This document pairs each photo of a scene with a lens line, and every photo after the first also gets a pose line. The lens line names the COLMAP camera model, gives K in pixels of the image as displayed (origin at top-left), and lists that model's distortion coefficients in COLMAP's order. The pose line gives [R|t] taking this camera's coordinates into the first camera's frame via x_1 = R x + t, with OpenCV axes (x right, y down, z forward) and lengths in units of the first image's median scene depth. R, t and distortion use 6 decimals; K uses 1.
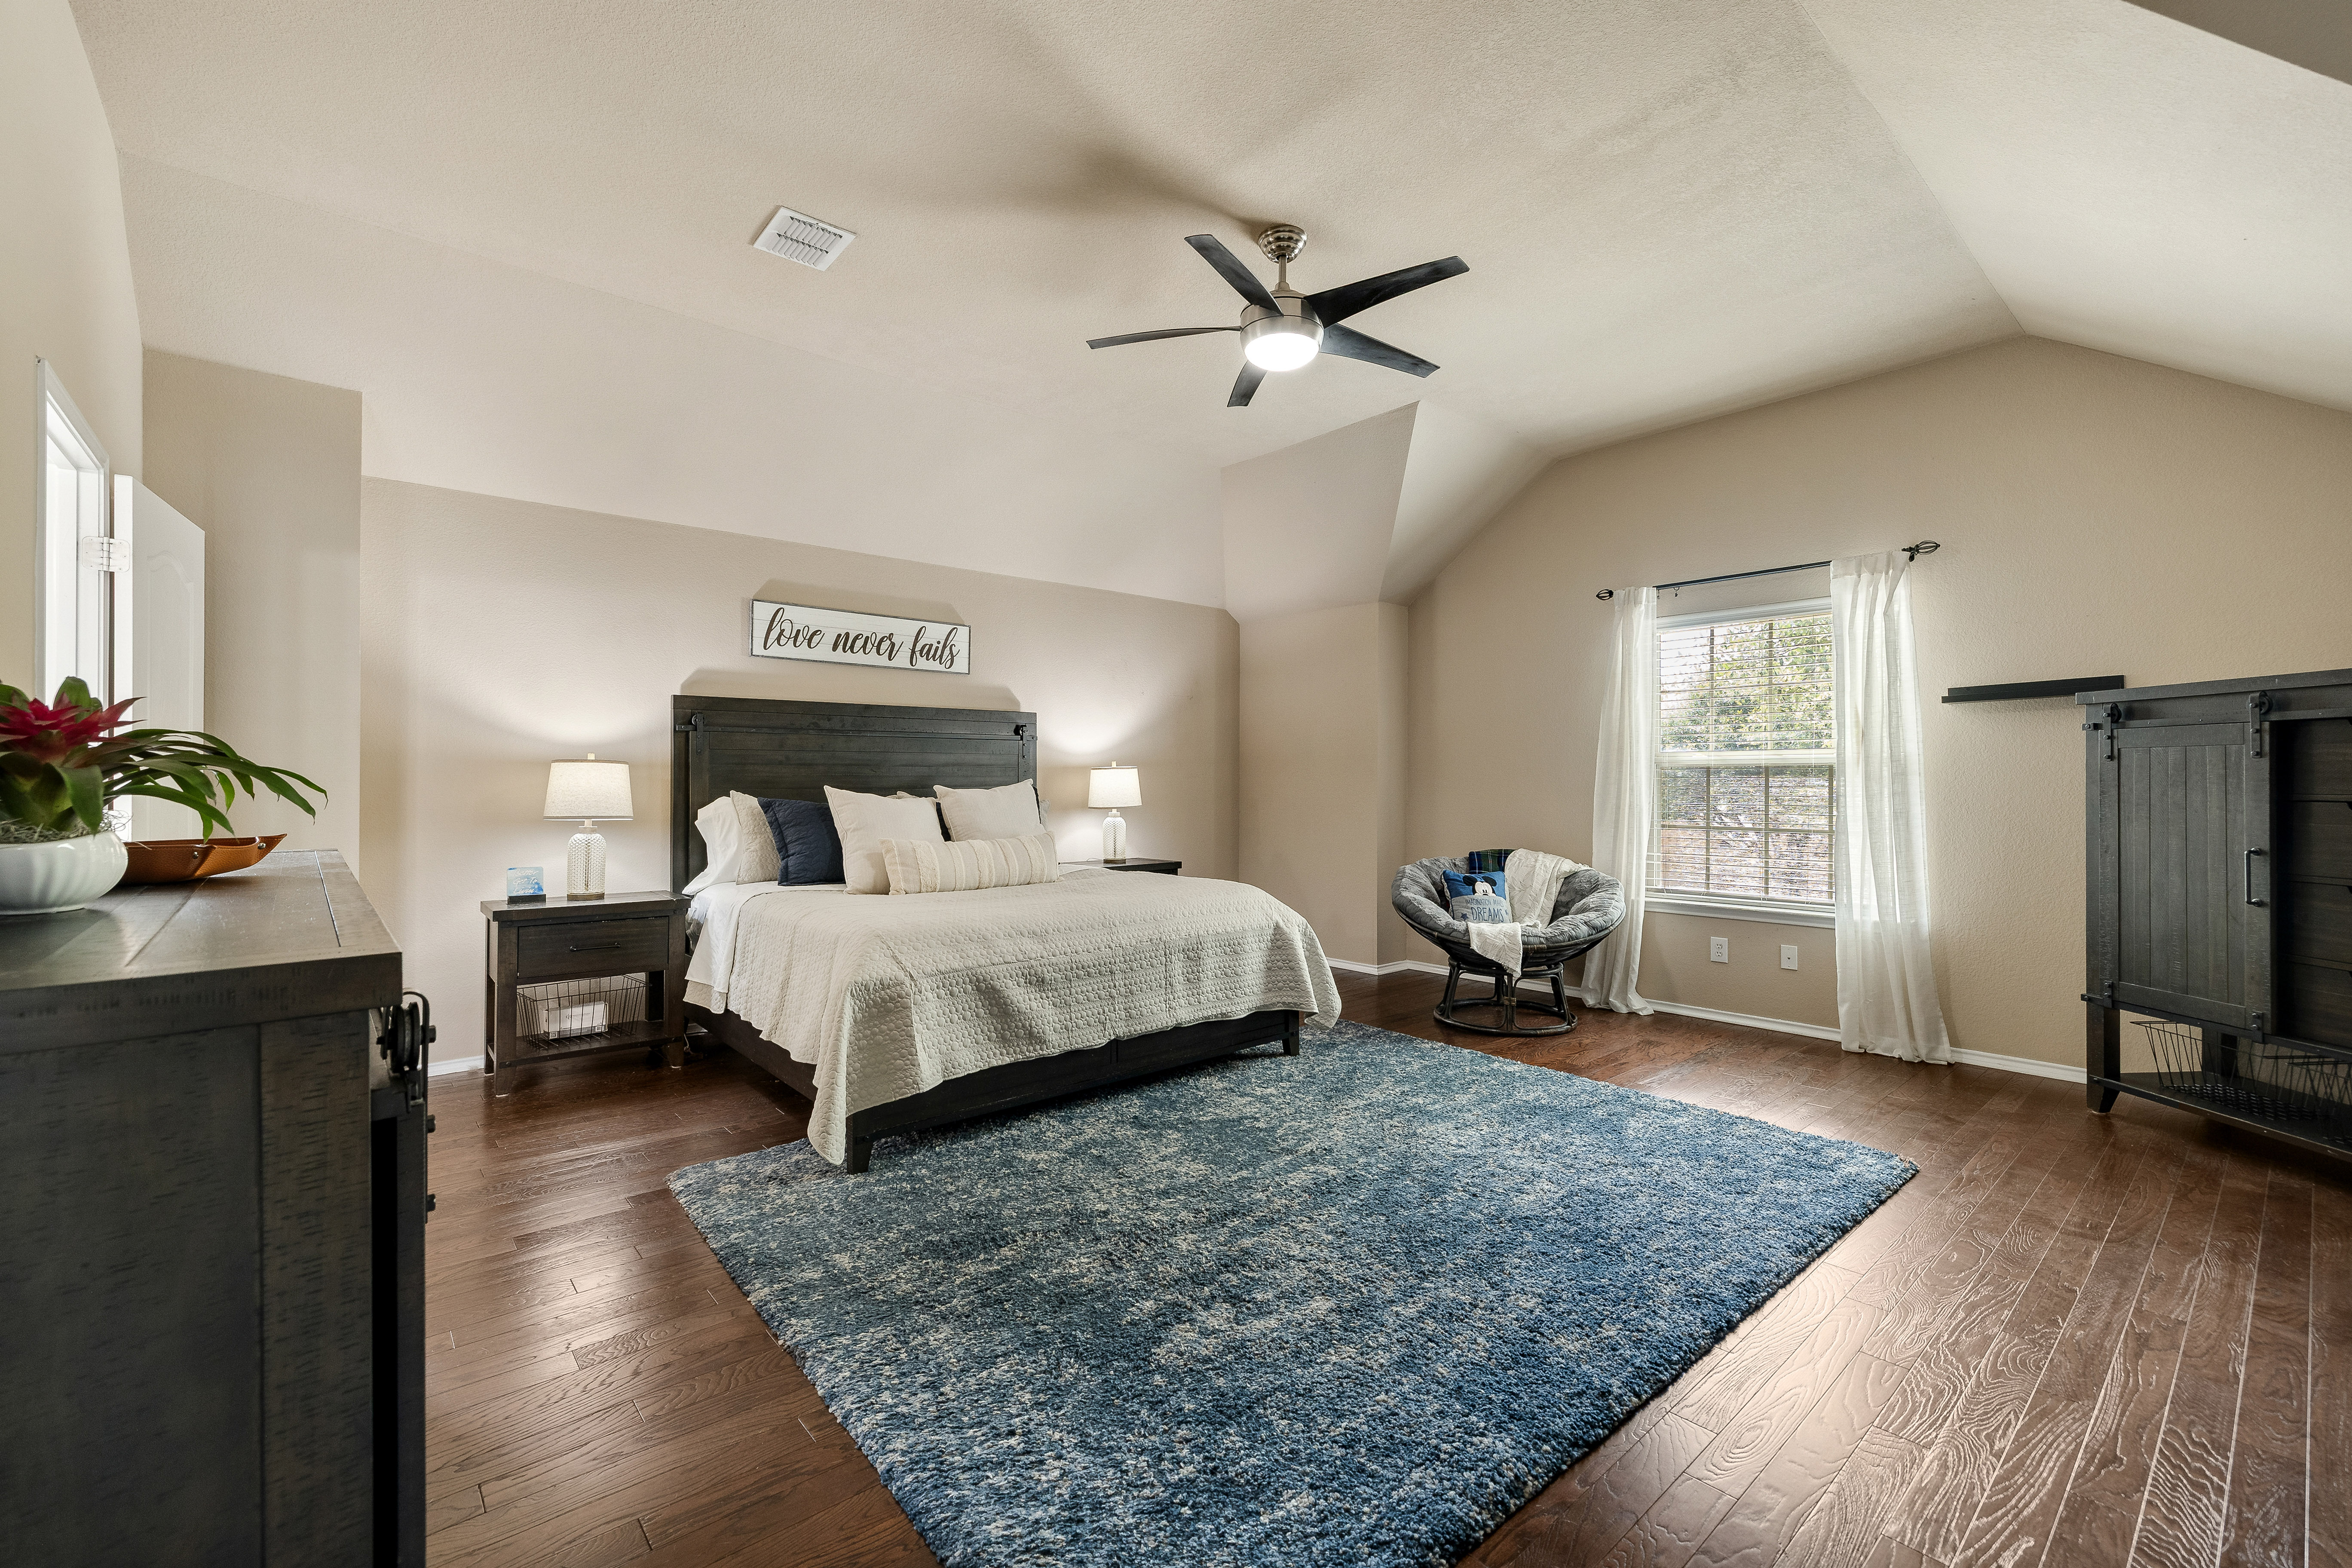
lens RADIAL K [[992.2, 0, 1176.0], [0, 992.2, 784.0], [0, 0, 1]] dist [0.002316, 0.000356]
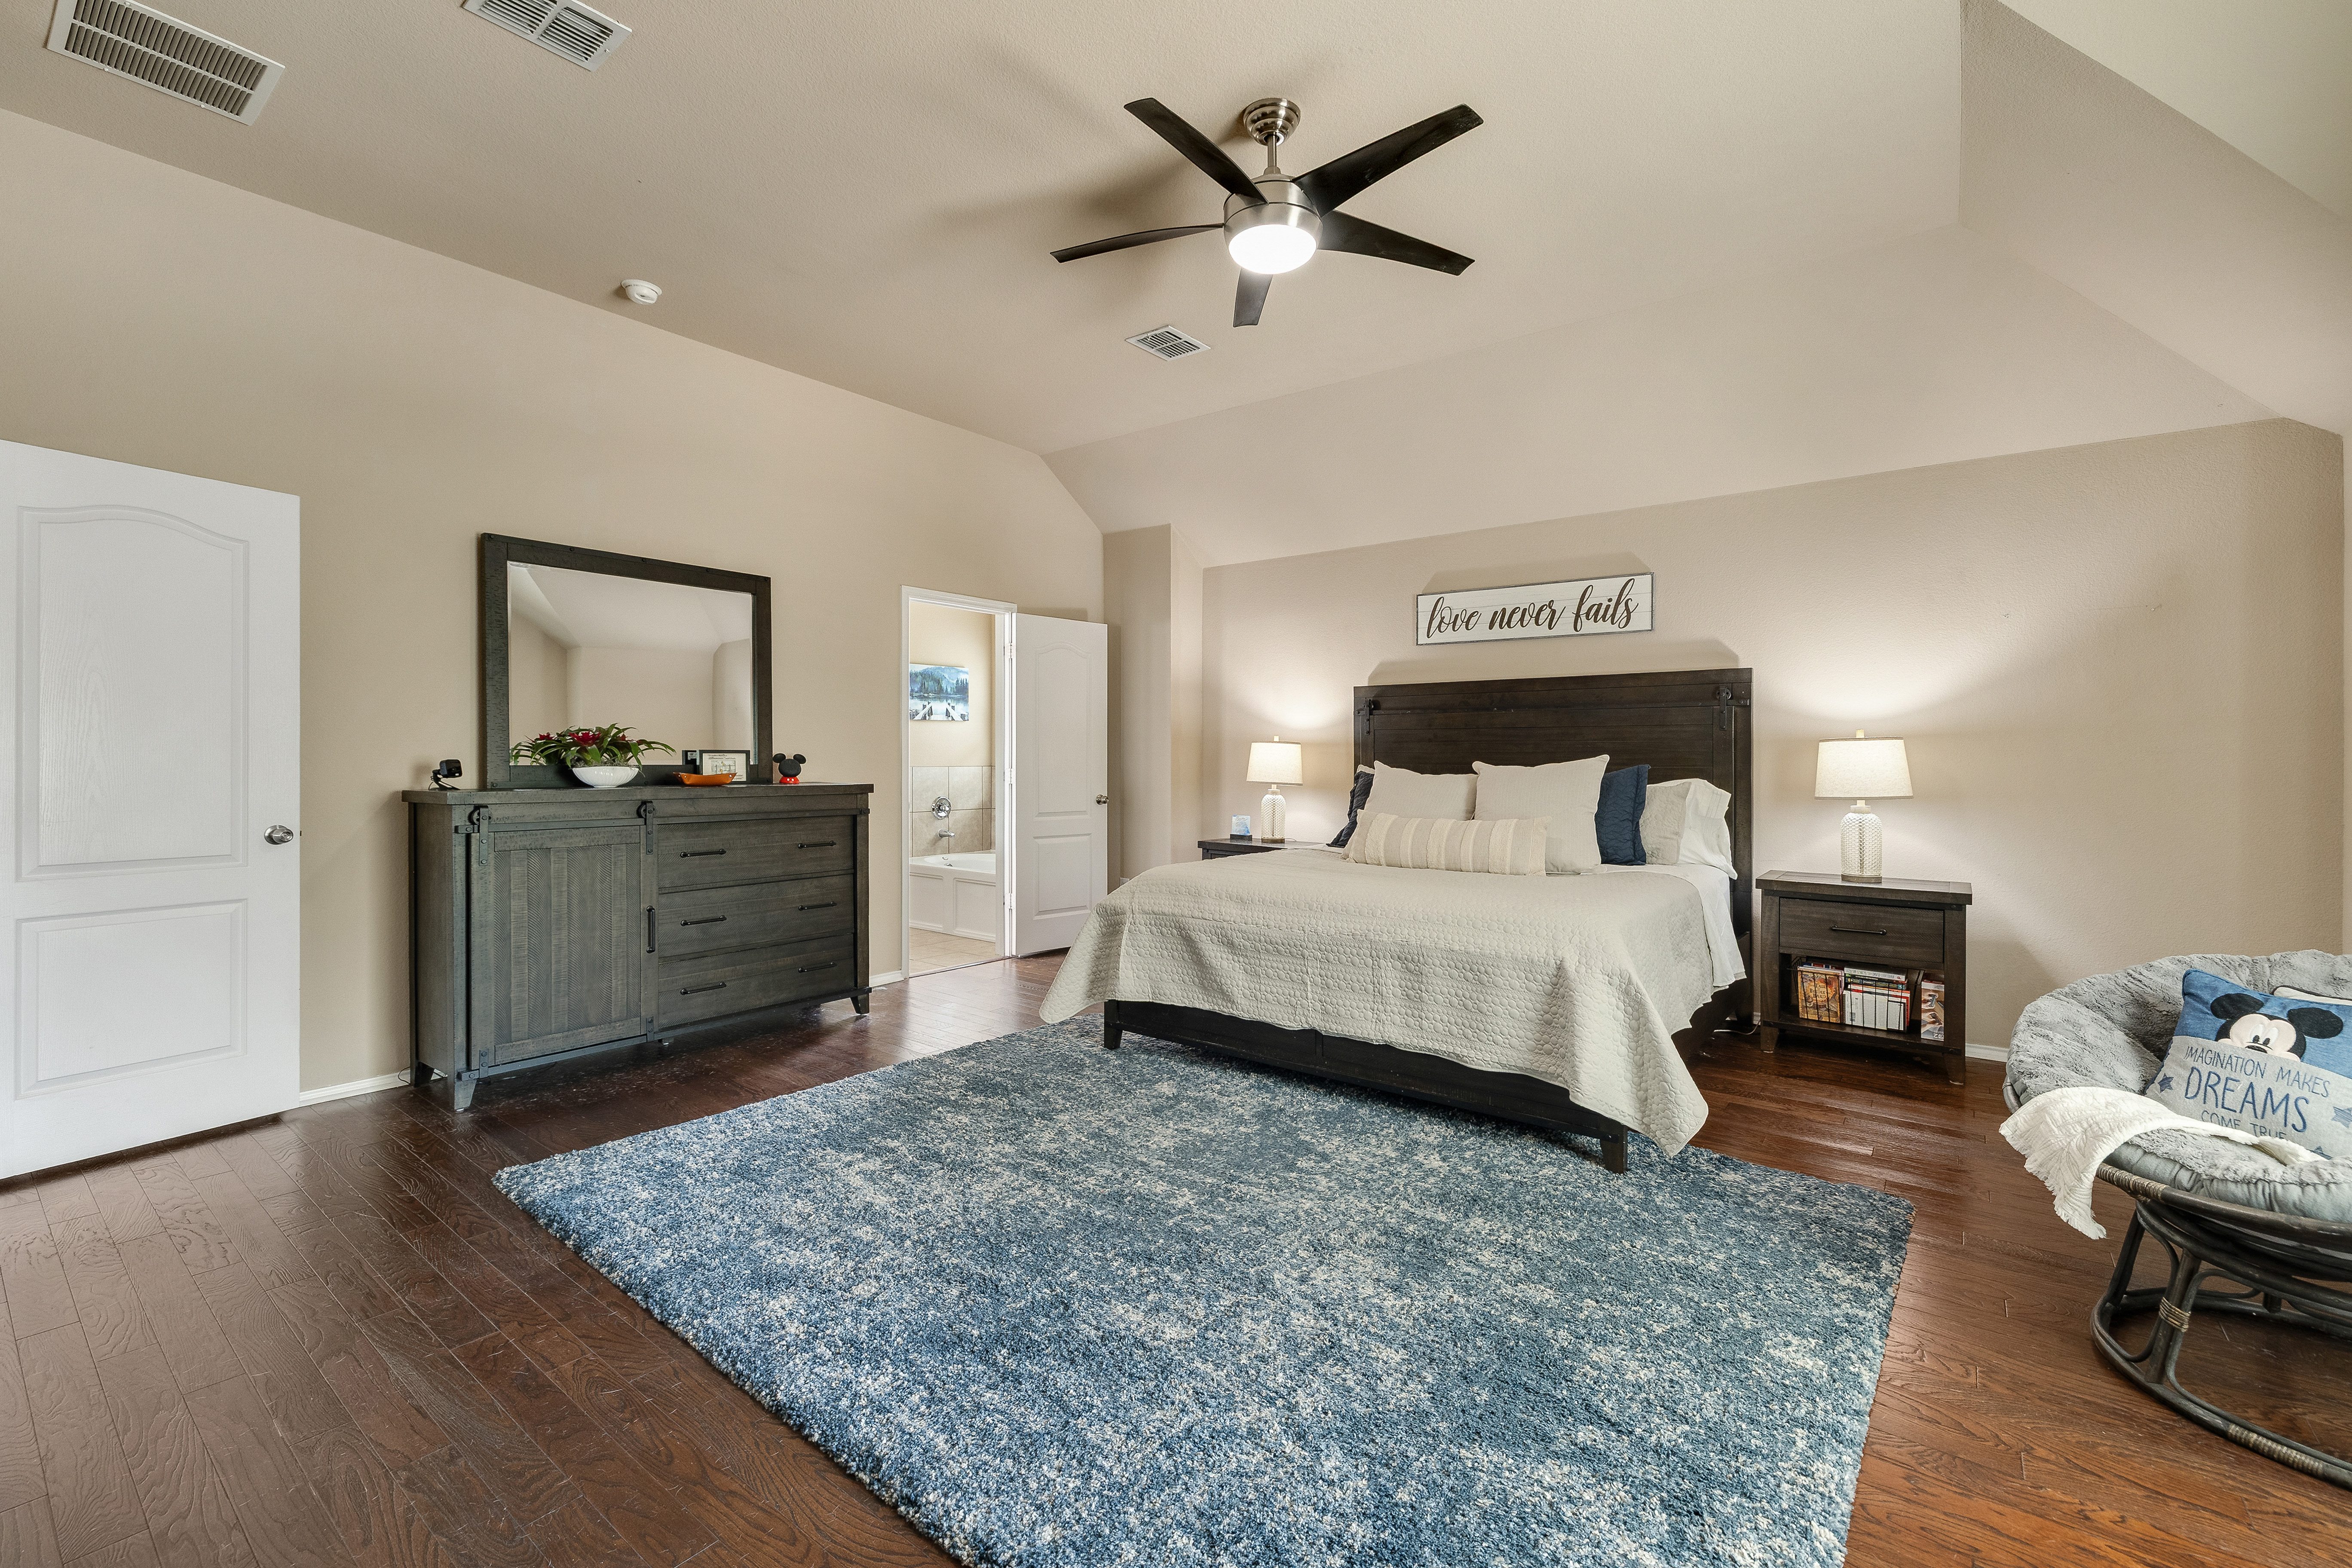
lens RADIAL K [[1003.4, 0, 1175.0], [0, 1003.4, 757.9], [0, 0, 1]] dist [-0.000964, 0.000013]
pose [[0.190683, 0.004825, -0.981640, 0.861425], [-0.005728, 0.999976, 0.003802, -0.005425], [0.981635, 0.004898, 0.190706, 0.692645]]
